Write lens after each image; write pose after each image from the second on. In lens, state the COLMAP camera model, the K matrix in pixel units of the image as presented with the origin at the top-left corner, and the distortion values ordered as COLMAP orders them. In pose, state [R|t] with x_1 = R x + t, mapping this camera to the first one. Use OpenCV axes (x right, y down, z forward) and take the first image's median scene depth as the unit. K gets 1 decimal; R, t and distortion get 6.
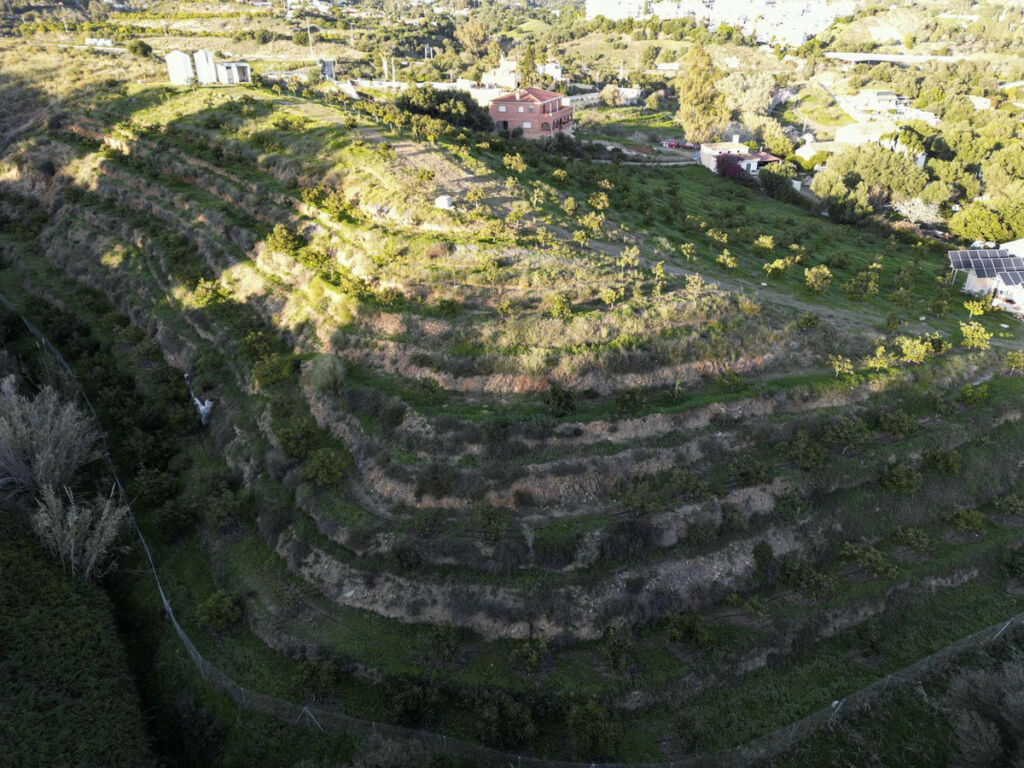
lens RADIAL K [[708.8, 0, 516.5], [0, 708.8, 383.2], [0, 0, 1]] dist [0.084339, -0.080655]
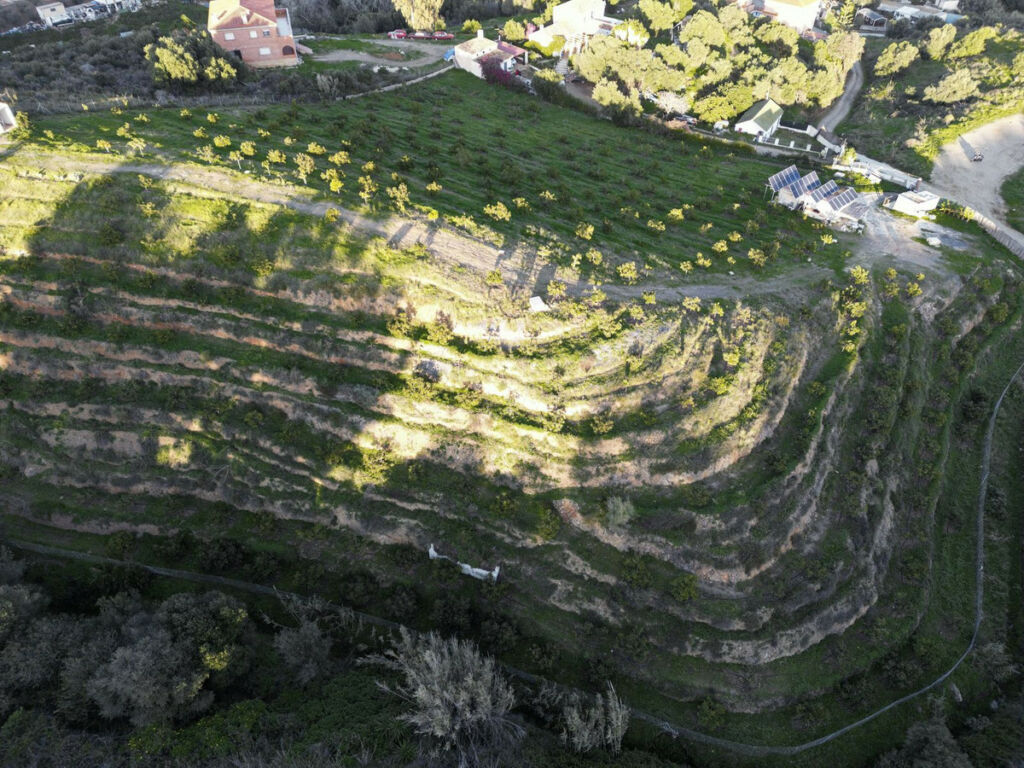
lens RADIAL K [[708.8, 0, 517.6], [0, 708.8, 382.2], [0, 0, 1]] dist [0.084339, -0.080655]
pose [[0.817678, -0.390689, 0.422805, -0.670528], [0.253414, 0.903743, 0.345008, -0.553307], [-0.516898, -0.174961, 0.837977, 0.055326]]
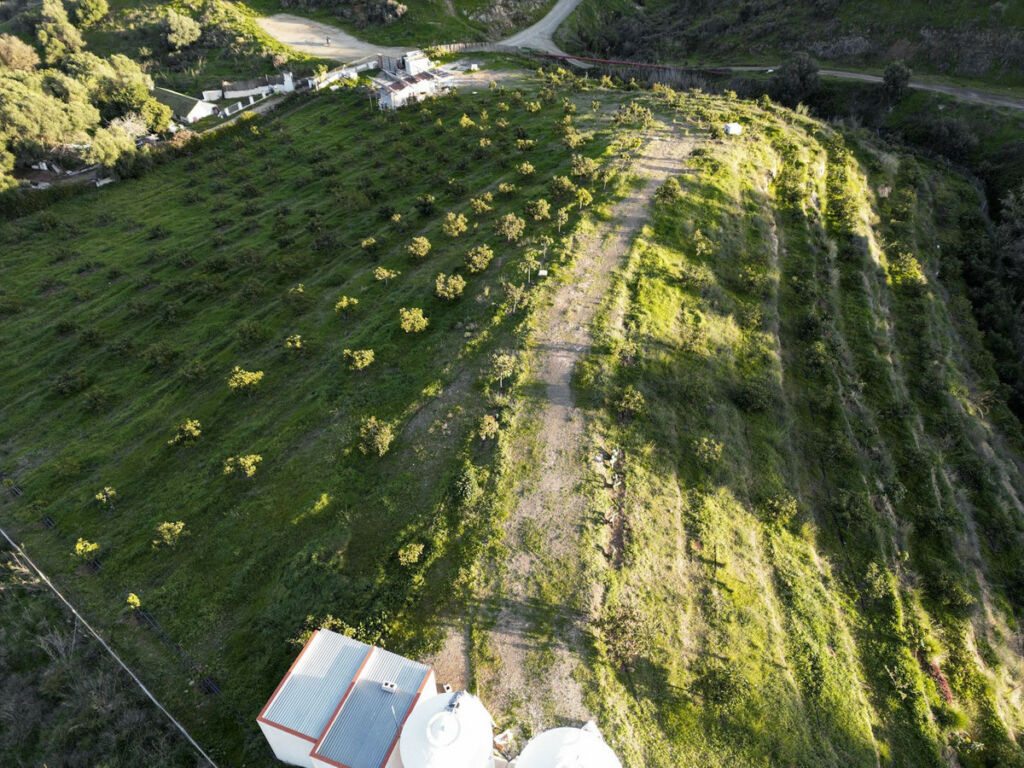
lens RADIAL K [[708.8, 0, 515.1], [0, 708.8, 379.9], [0, 0, 1]] dist [0.084339, -0.080655]
pose [[-0.546617, -0.555541, 0.626566, -0.907259], [0.381094, 0.501228, 0.776877, -1.140421], [-0.745639, 0.663434, -0.062266, 1.667761]]
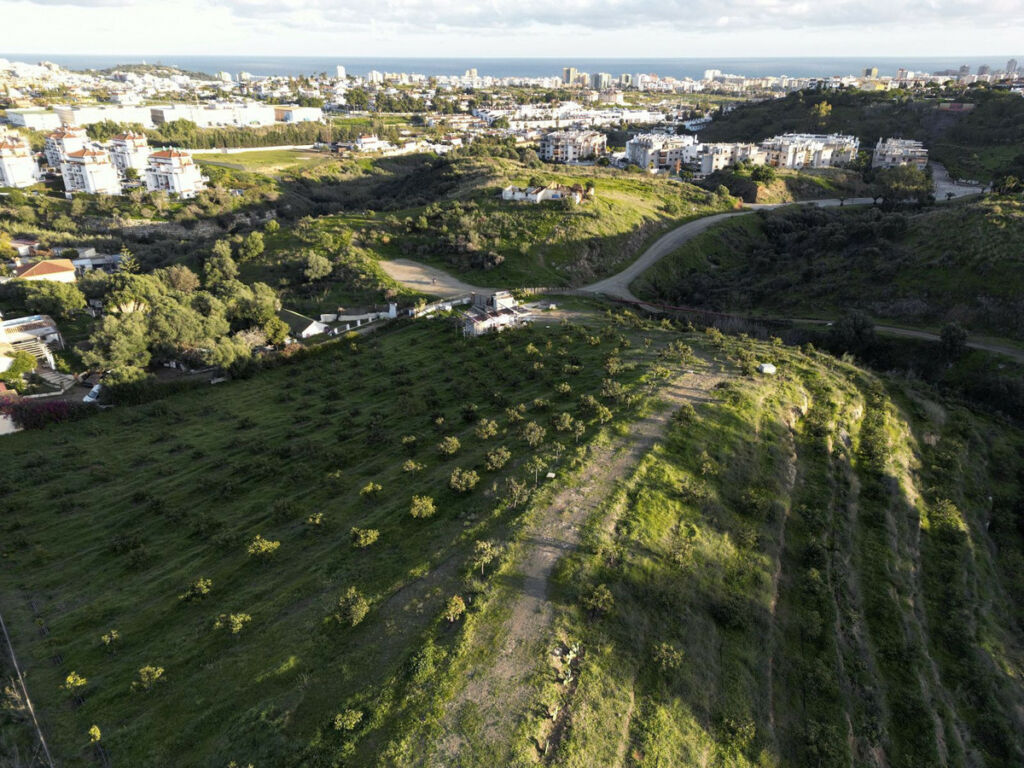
lens RADIAL K [[708.8, 0, 515.6], [0, 708.8, 381.4], [0, 0, 1]] dist [0.084339, -0.080655]
pose [[-0.411976, -0.370738, 0.832364, -1.012008], [0.410042, 0.740337, 0.532698, -1.128914], [-0.813721, 0.560762, -0.152983, 1.617194]]
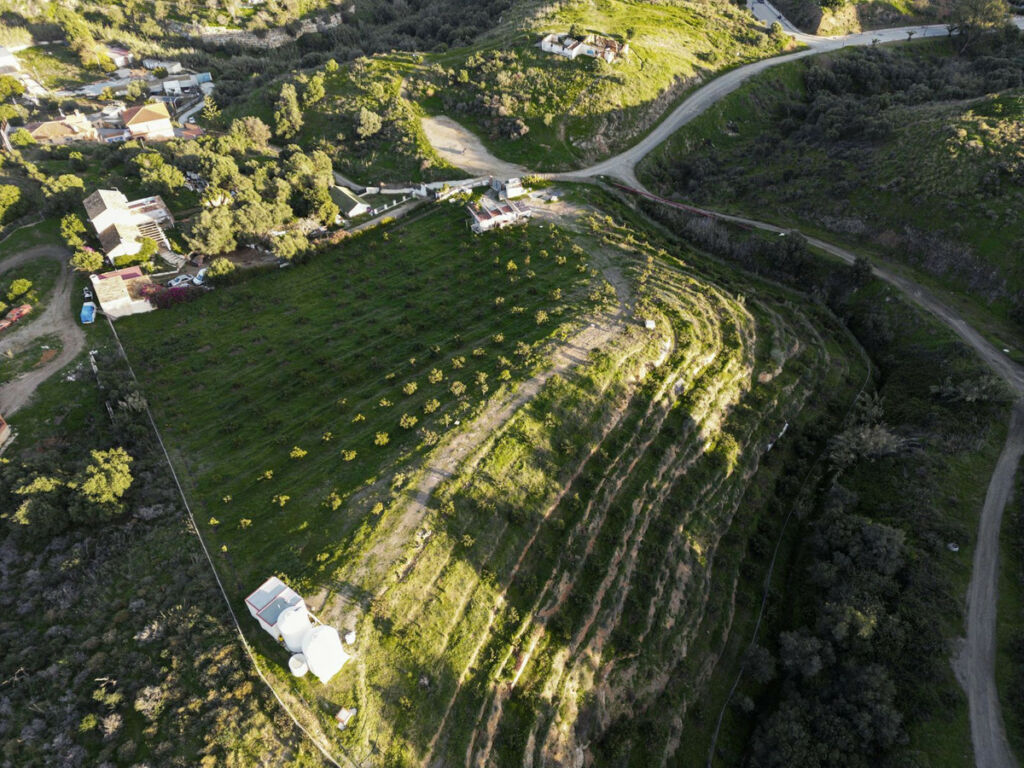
lens RADIAL K [[708.8, 0, 516.0], [0, 708.8, 378.1], [0, 0, 1]] dist [0.084339, -0.080655]
pose [[-0.289545, -0.646171, 0.706135, -1.398398], [0.434197, 0.568794, 0.698531, -1.623381], [-0.853016, 0.508858, 0.115874, 1.185298]]
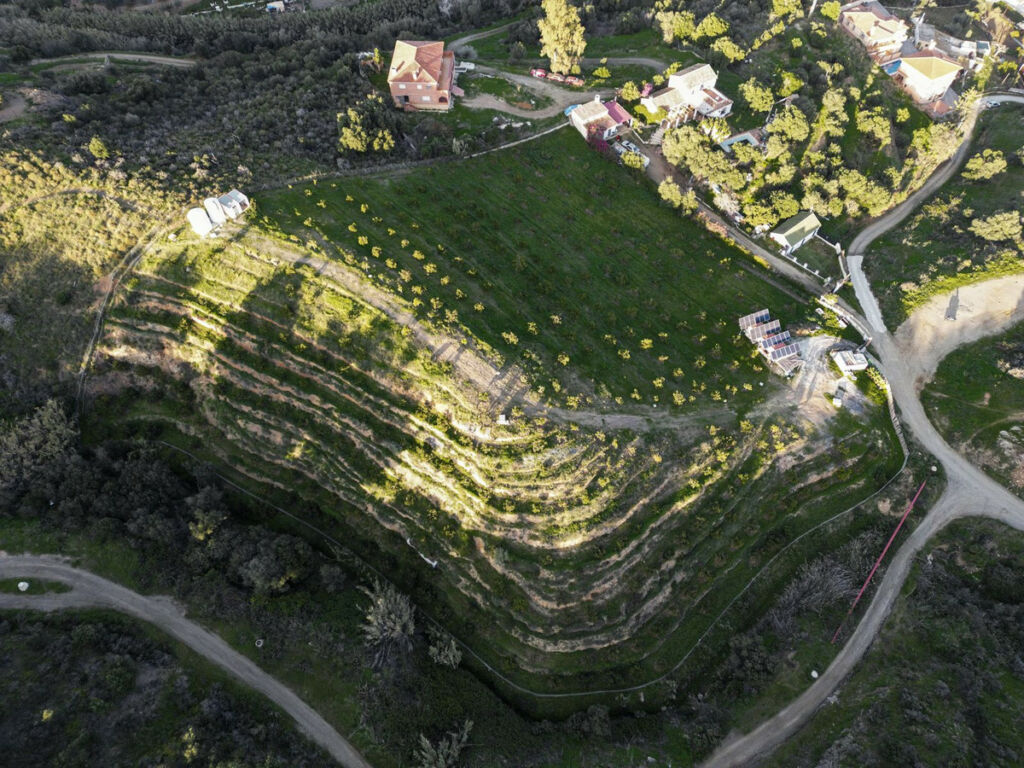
lens RADIAL K [[708.8, 0, 519.7], [0, 708.8, 379.3], [0, 0, 1]] dist [0.084339, -0.080655]
pose [[0.956928, -0.232649, 0.173674, -0.374814], [0.118675, 0.859402, 0.497338, -1.333197], [-0.264961, -0.455306, 0.849995, -0.608356]]
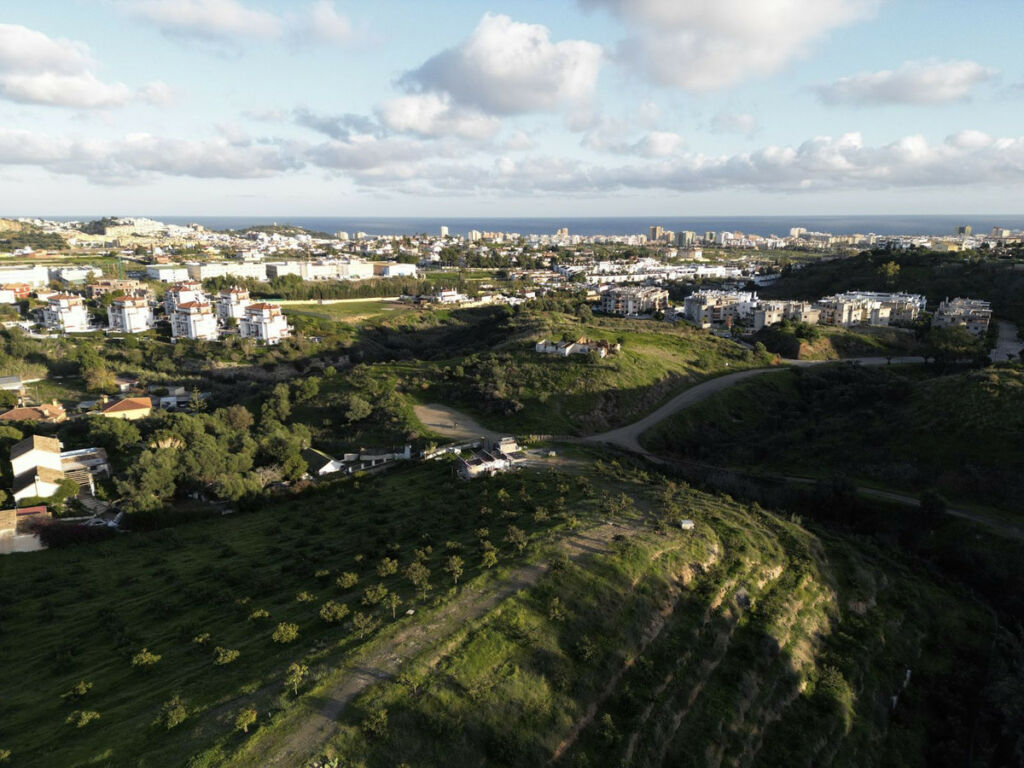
lens RADIAL K [[708.8, 0, 515.7], [0, 708.8, 384.2], [0, 0, 1]] dist [0.084339, -0.080655]
pose [[-0.292618, -0.213652, 0.932056, -1.237360], [0.432805, 0.839571, 0.328331, -1.086841], [-0.852675, 0.499473, -0.153204, 1.388343]]
